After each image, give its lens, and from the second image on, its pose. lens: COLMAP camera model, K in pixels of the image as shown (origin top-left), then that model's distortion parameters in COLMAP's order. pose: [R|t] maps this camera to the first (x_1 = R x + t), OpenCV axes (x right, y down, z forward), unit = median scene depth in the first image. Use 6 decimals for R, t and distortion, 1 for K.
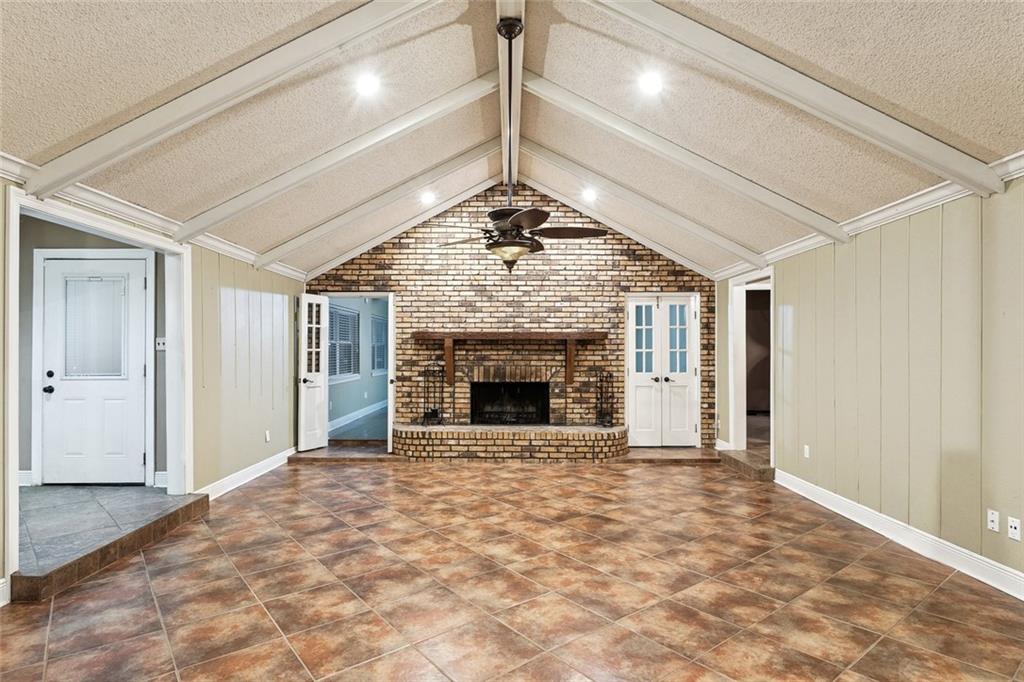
lens RADIAL K [[549.7, 0, 508.6], [0, 549.7, 346.5], [0, 0, 1]] dist [-0.001615, -0.000135]
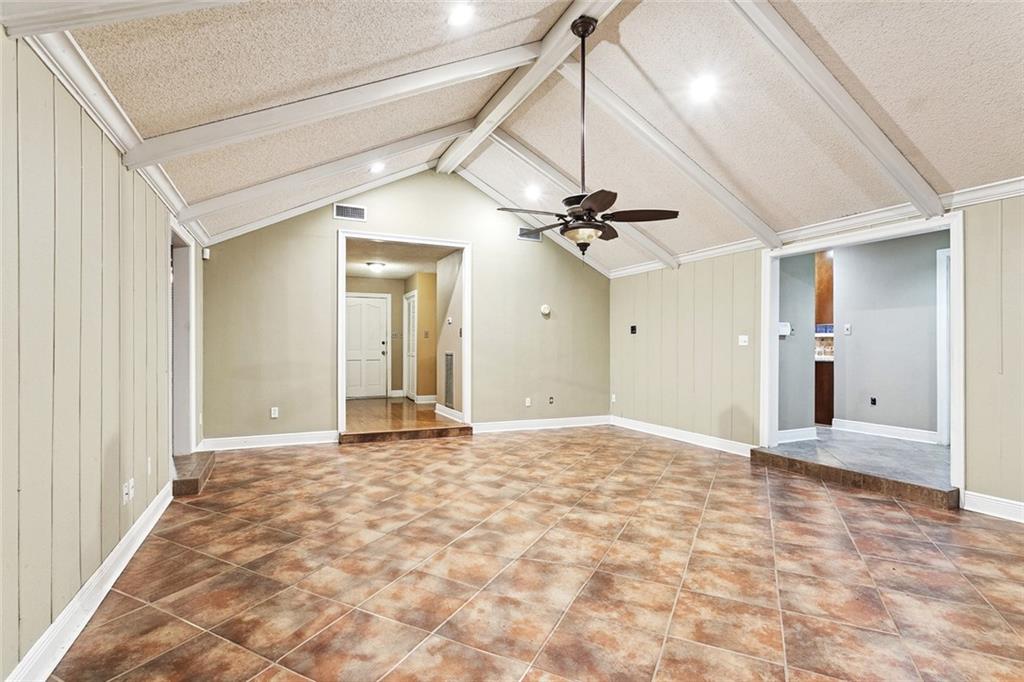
lens RADIAL K [[485.6, 0, 509.9], [0, 485.6, 344.7], [0, 0, 1]] dist [0.000054, -0.000068]
pose [[-0.908005, -0.000253, -0.418959, 0.516370], [0.003074, 0.999969, -0.007265, 0.045157], [0.418948, -0.007885, -0.907976, 1.752837]]
